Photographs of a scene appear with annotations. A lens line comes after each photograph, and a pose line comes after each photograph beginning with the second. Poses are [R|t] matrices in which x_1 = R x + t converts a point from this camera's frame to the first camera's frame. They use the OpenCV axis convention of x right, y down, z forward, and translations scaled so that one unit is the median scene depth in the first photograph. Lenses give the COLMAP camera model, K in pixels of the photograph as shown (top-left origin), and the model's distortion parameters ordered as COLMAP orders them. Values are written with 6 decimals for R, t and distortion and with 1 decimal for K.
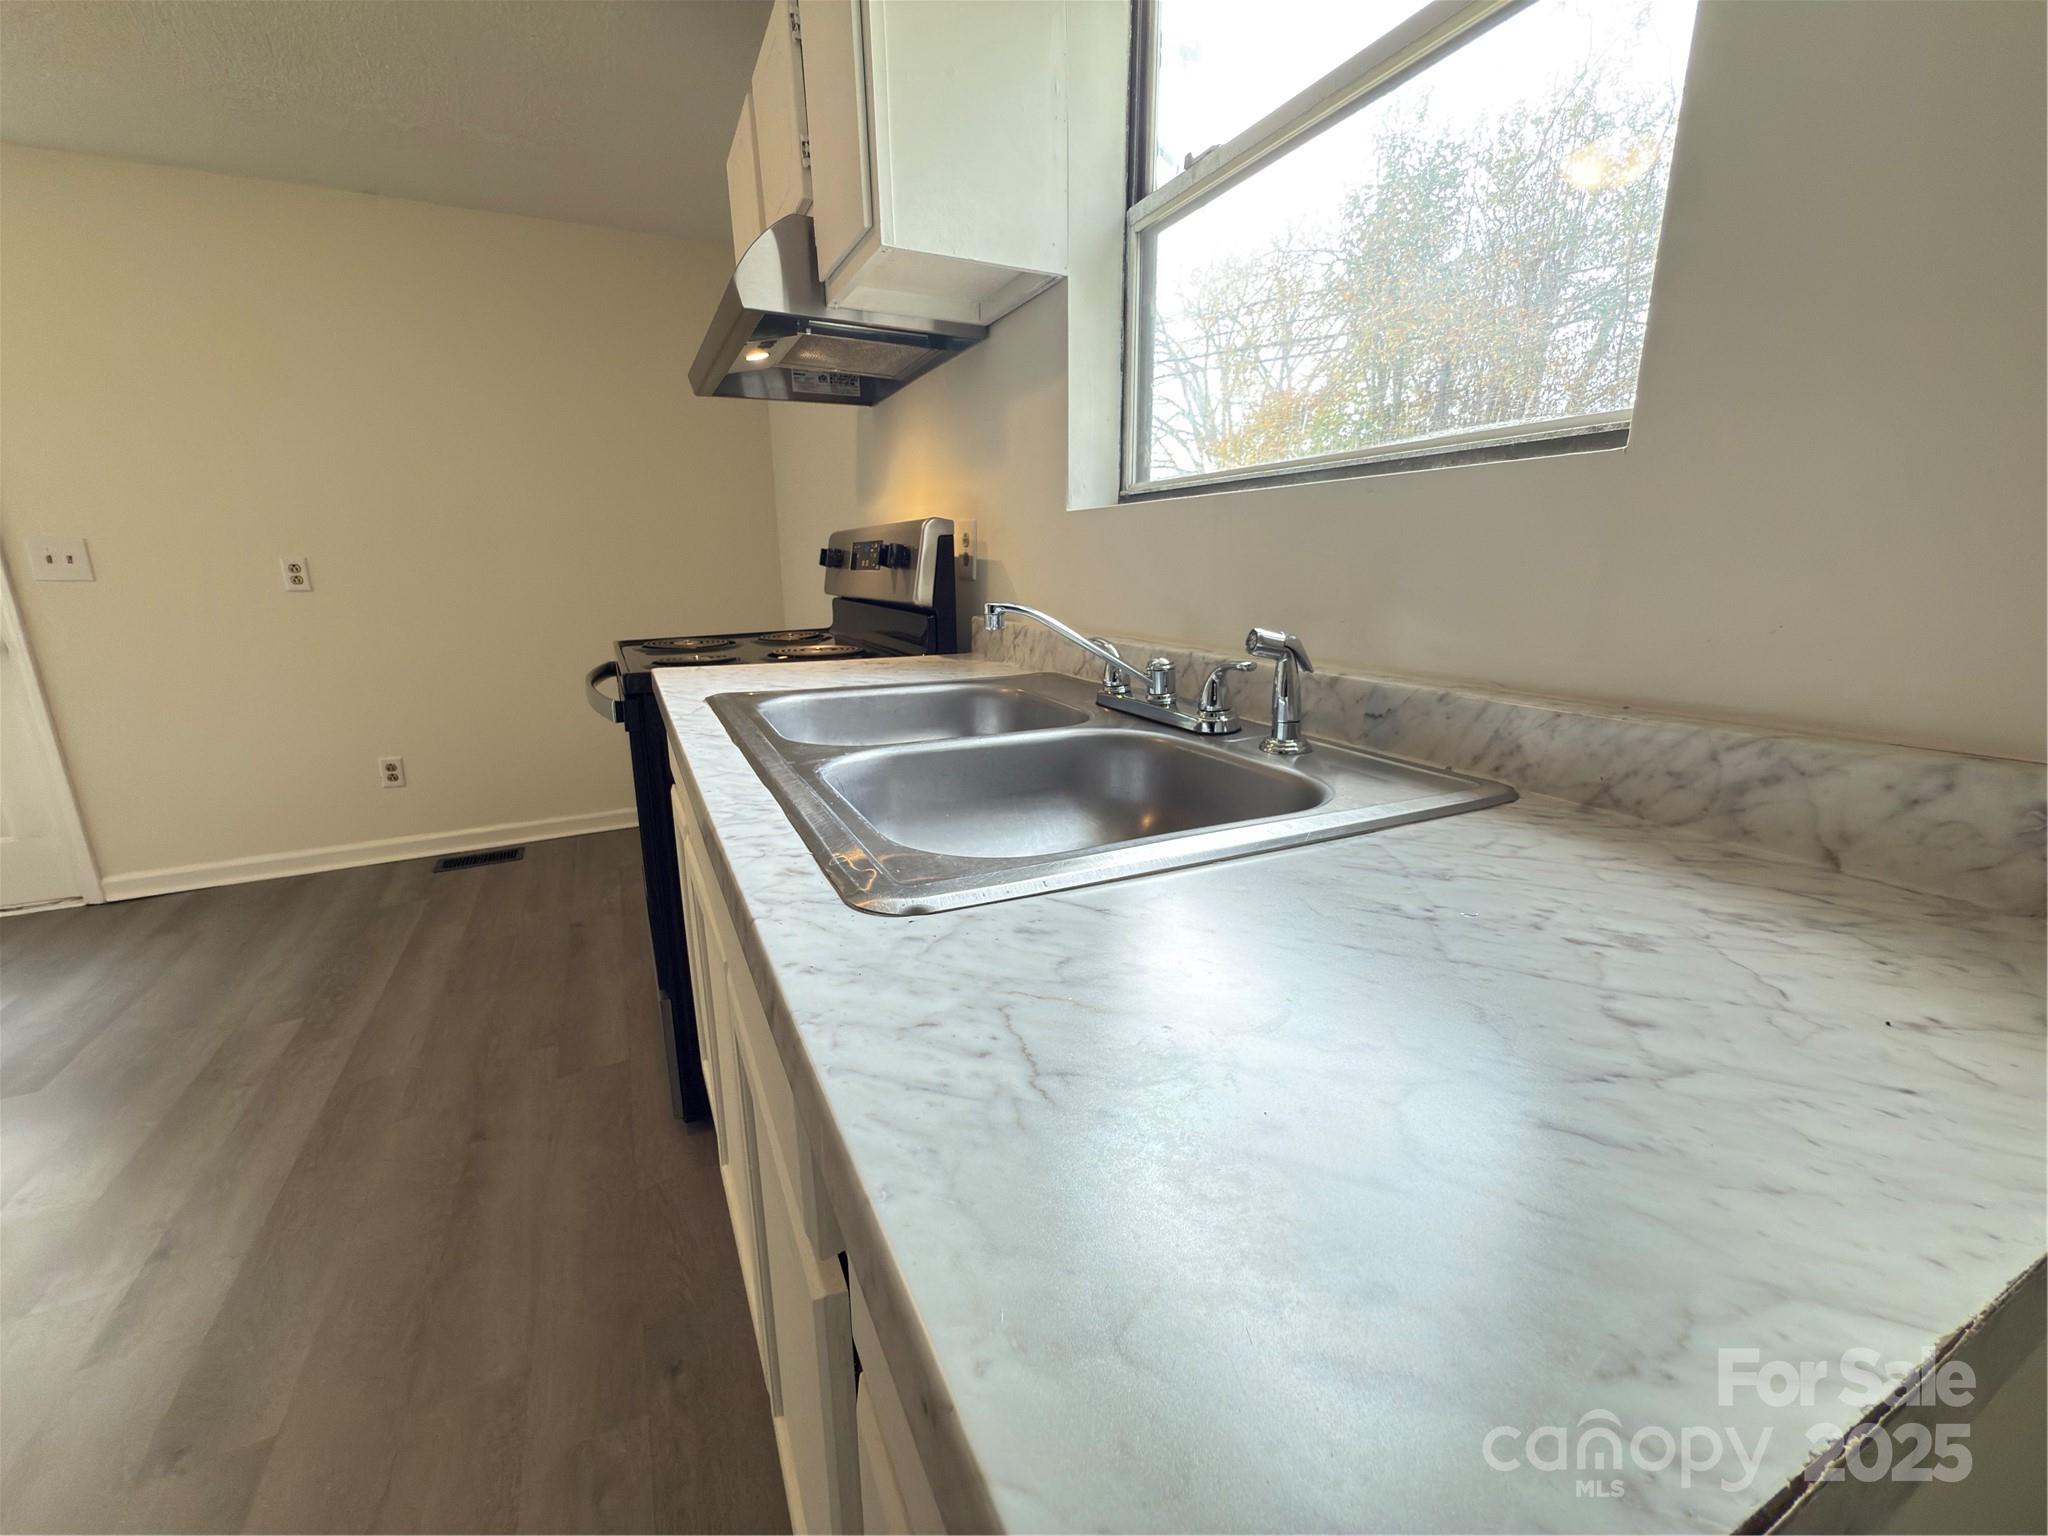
lens RADIAL K [[820.8, 0, 1031.0], [0, 820.8, 773.1], [0, 0, 1]] dist [0.001605, 0.000120]
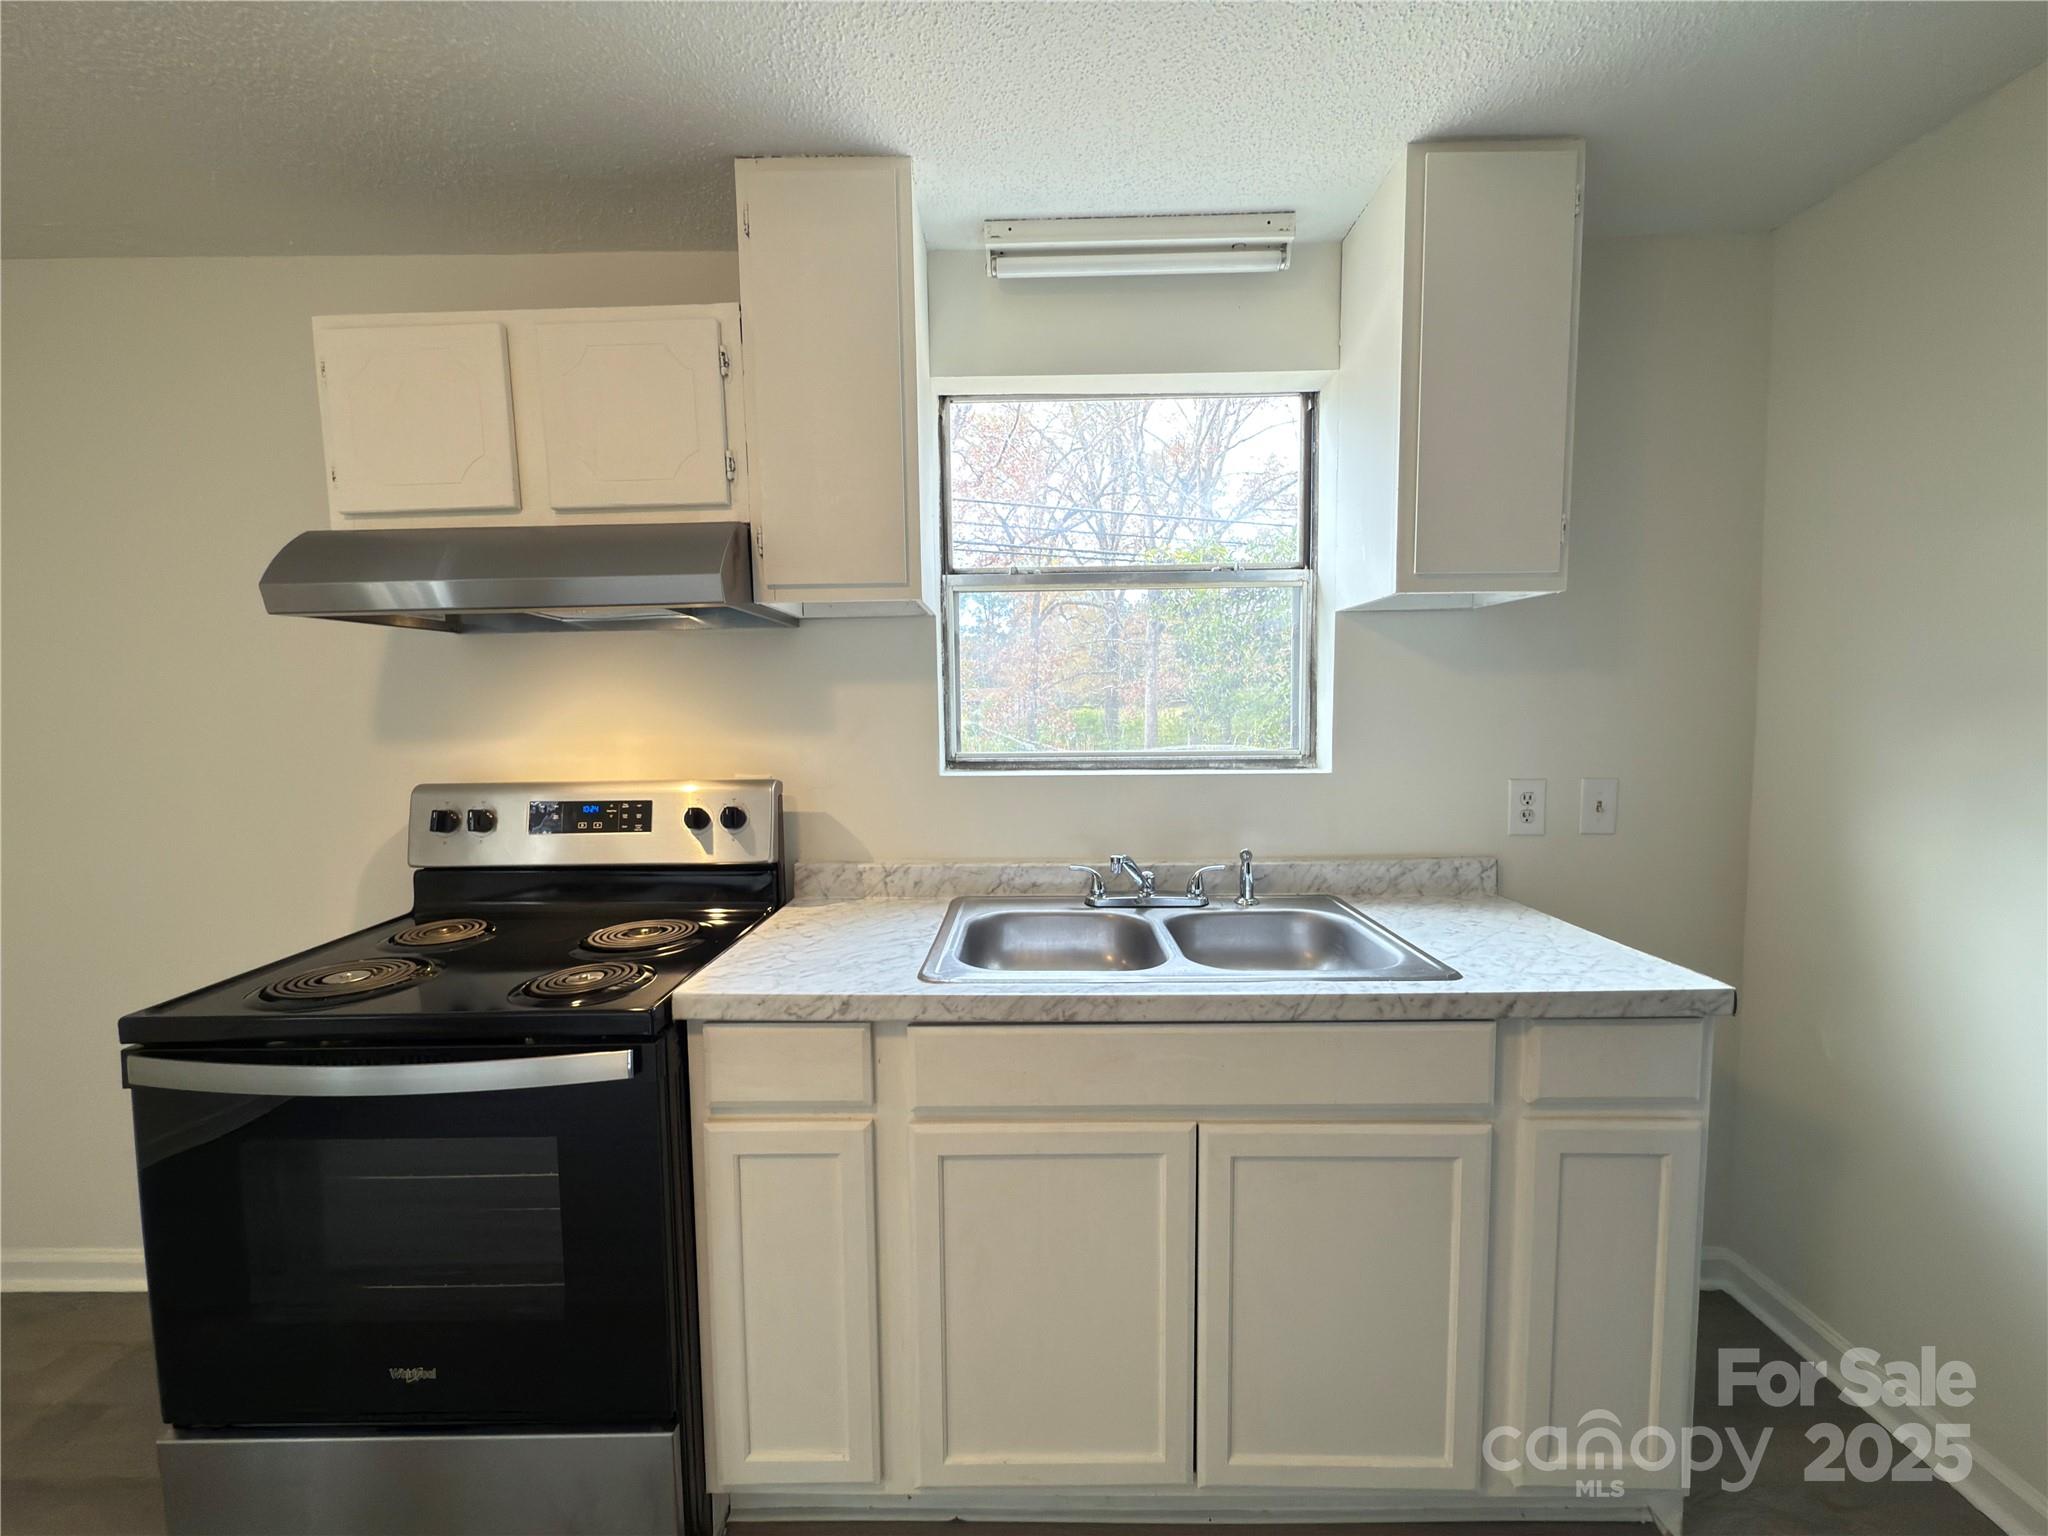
lens RADIAL K [[820.0, 0, 1013.1], [0, 820.0, 759.6], [0, 0, 1]] dist [-0.001628, -0.000124]
pose [[0.460375, -0.058923, 0.885767, -2.108660], [0.228663, 0.971996, -0.054188, -0.476619], [-0.857769, 0.227489, 0.460956, 0.537151]]
